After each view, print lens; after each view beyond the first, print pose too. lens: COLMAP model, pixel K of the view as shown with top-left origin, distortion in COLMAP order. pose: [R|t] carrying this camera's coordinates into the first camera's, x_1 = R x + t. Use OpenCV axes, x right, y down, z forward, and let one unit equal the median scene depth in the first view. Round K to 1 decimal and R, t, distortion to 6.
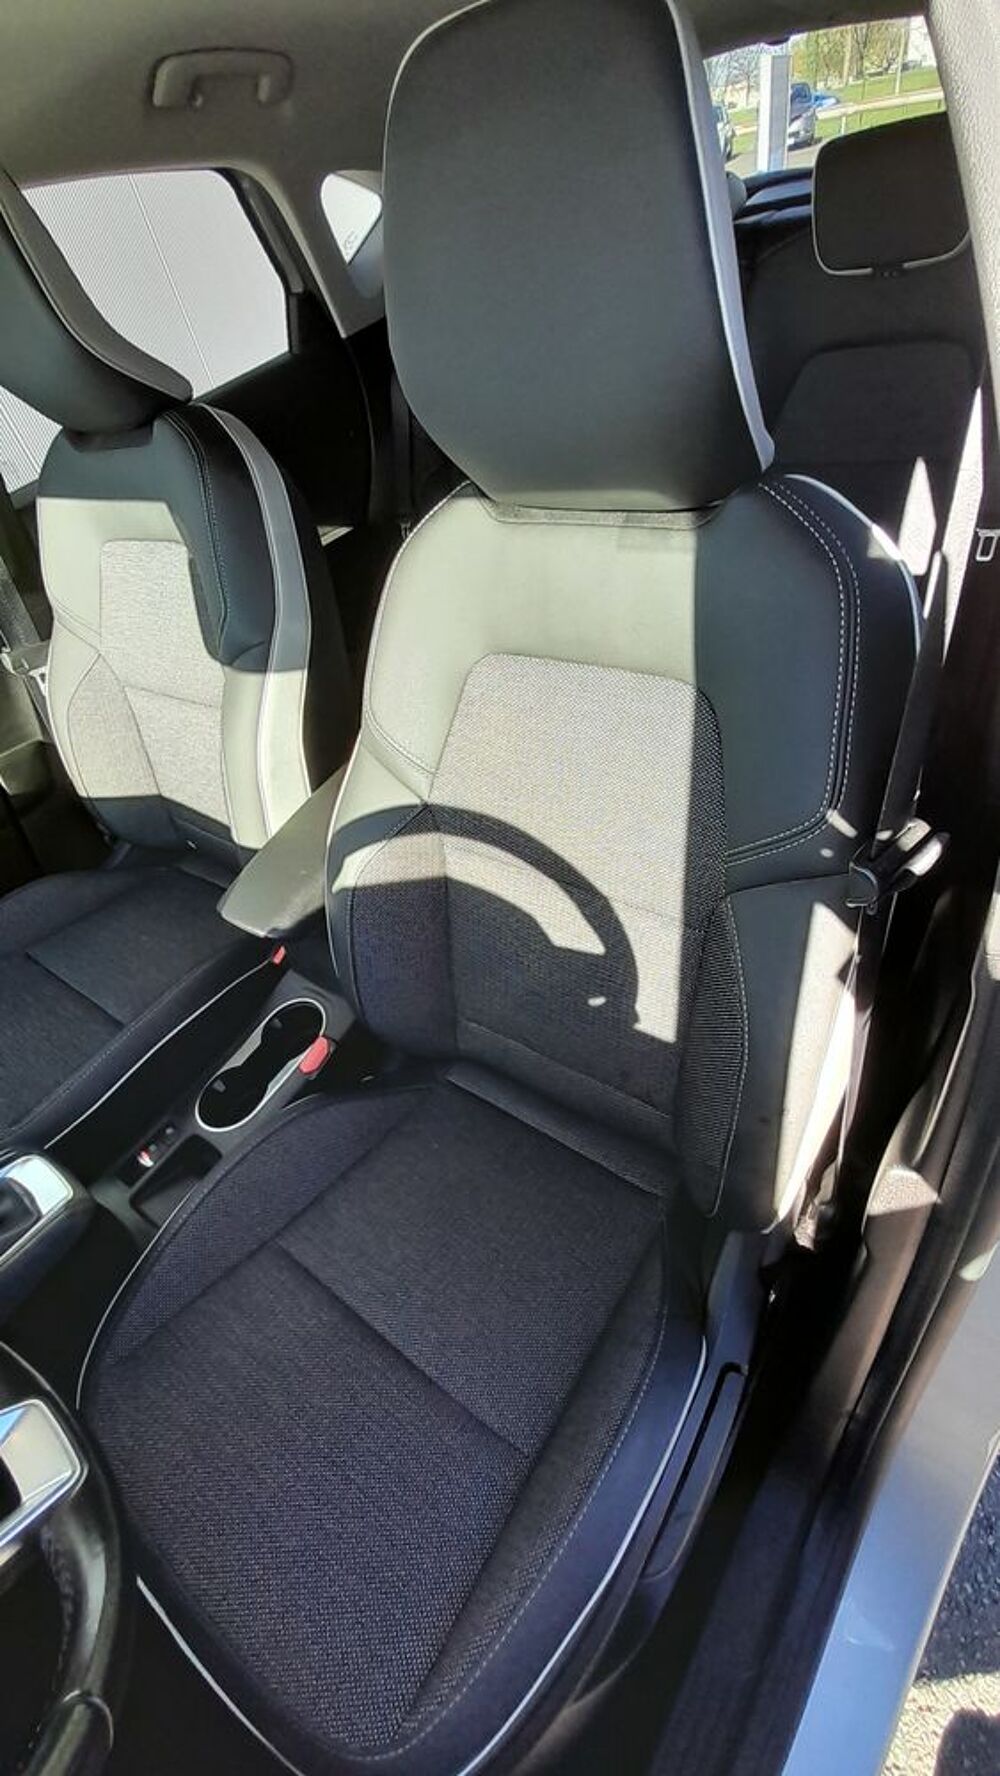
lens RADIAL K [[686.3, 0, 503.1], [0, 686.3, 895.6], [0, 0, 1]] dist [-0.000074, -0.000033]
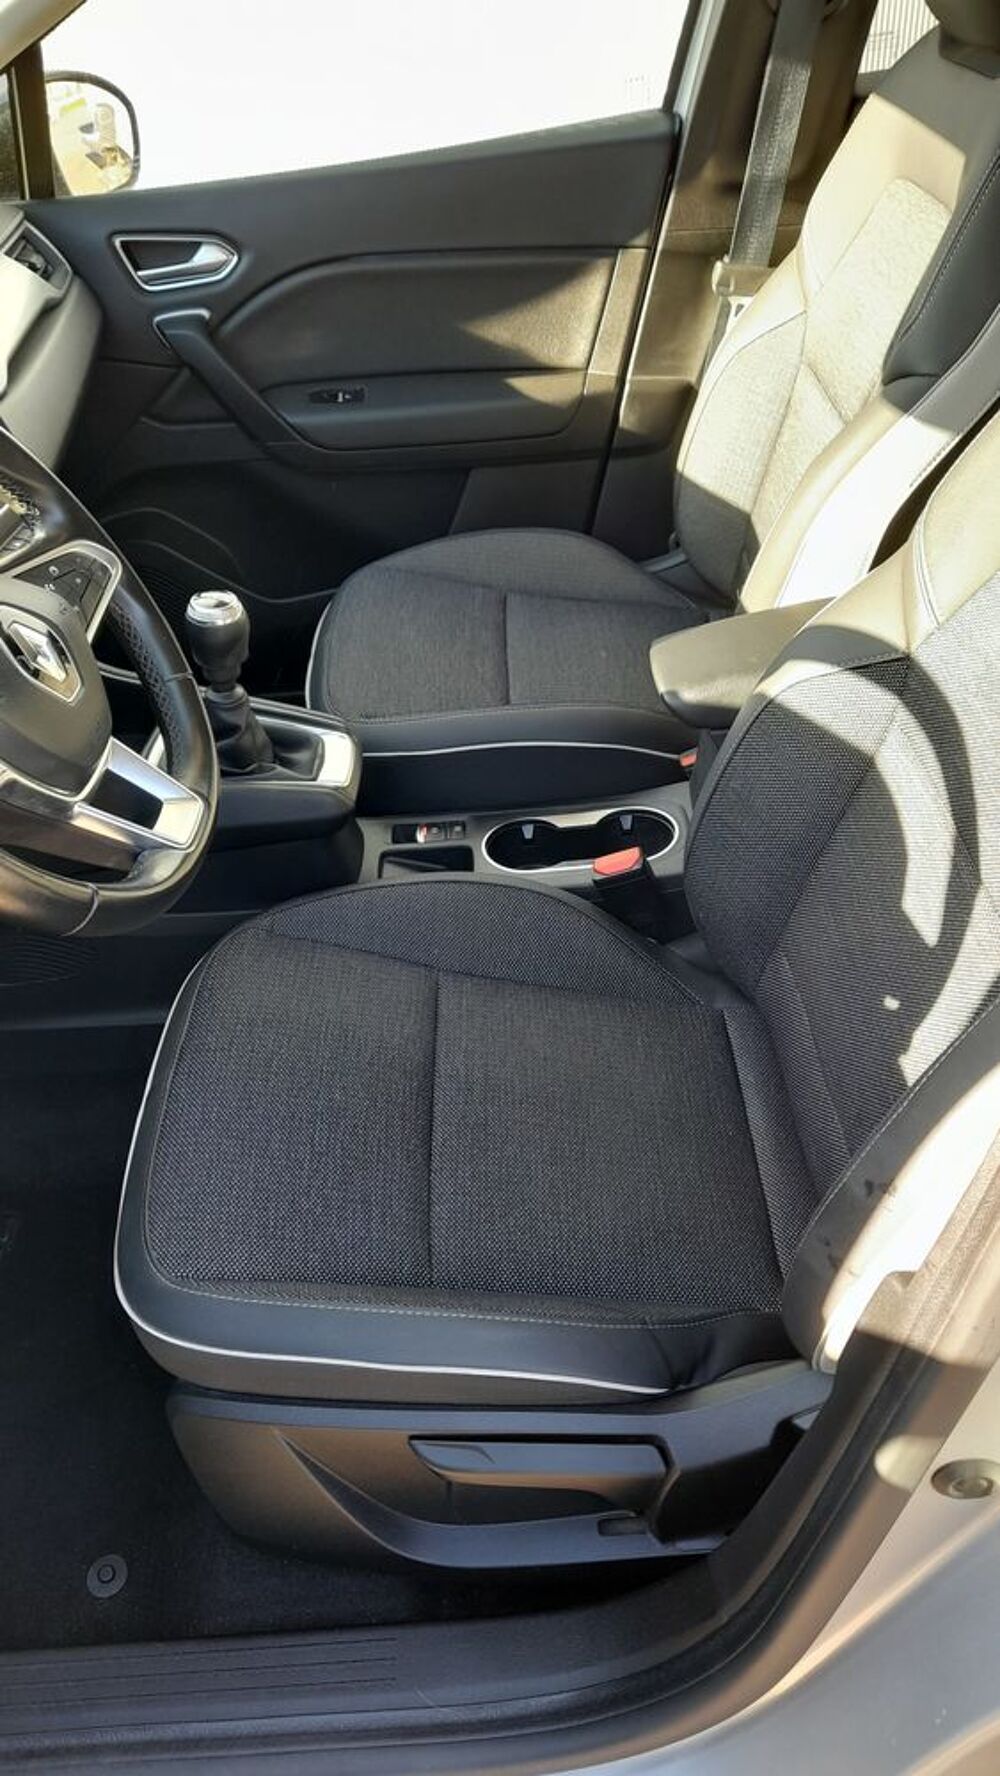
lens RADIAL K [[1220.9, 0, 500.0], [0, 1220.9, 888.0], [0, 0, 1]] dist [0.071523, -0.084083]
pose [[0.586031, 0.627222, -0.512991, 0.379332], [-0.605647, 0.759645, 0.236921, 0.006034], [0.538293, 0.171848, 0.825051, -0.220609]]
